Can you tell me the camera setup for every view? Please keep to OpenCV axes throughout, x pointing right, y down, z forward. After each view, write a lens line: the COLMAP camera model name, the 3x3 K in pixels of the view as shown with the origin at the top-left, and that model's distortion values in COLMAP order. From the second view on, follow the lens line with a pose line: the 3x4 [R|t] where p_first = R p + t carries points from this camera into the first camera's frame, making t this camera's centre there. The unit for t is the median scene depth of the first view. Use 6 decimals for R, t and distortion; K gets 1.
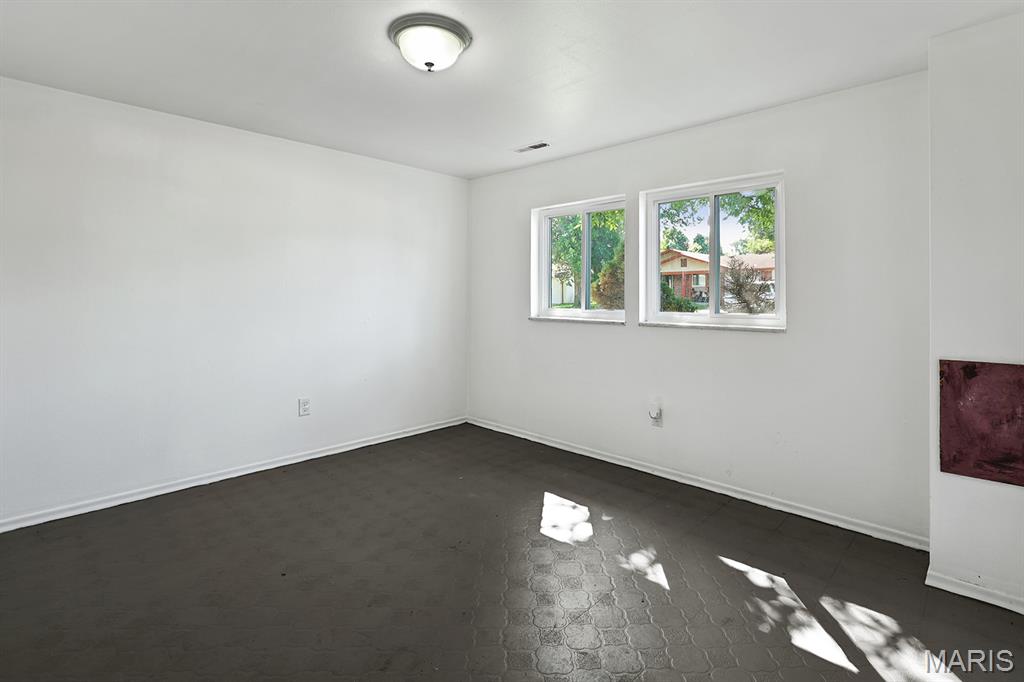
lens RADIAL K [[489.3, 0, 512.5], [0, 489.3, 289.1], [0, 0, 1]] dist [-0.003234, -0.000747]
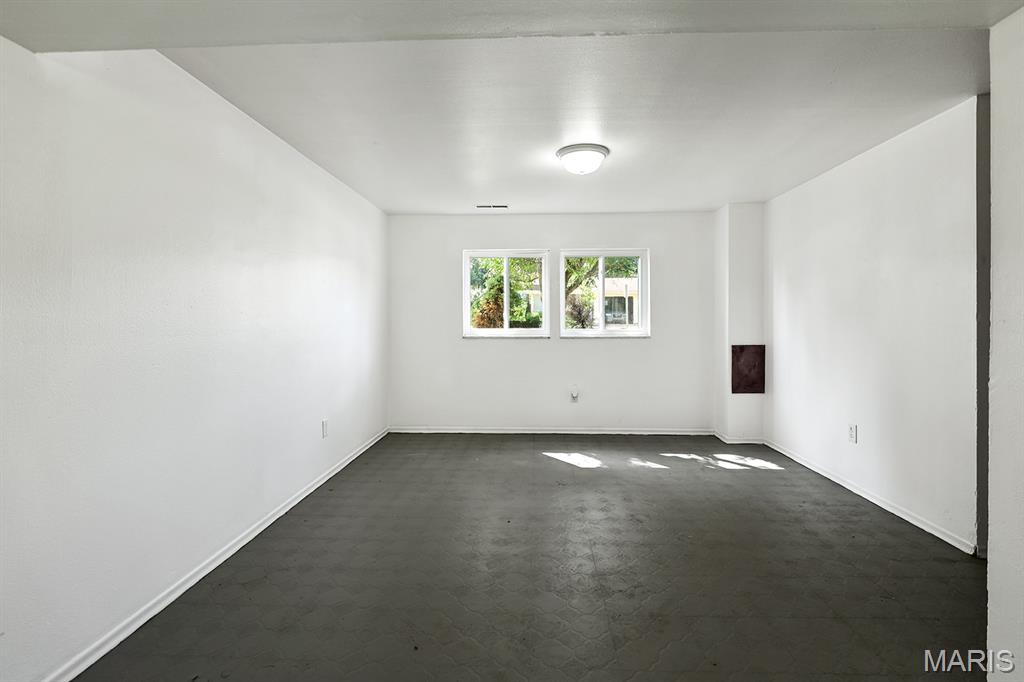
lens RADIAL K [[483.0, 0, 512.3], [0, 483.0, 320.0], [0, 0, 1]] dist [0.000144, -0.000055]
pose [[0.750360, -0.008405, 0.660976, -1.373669], [-0.003066, 0.999864, 0.016195, -0.007996], [-0.661023, -0.014179, 0.750232, -0.023725]]
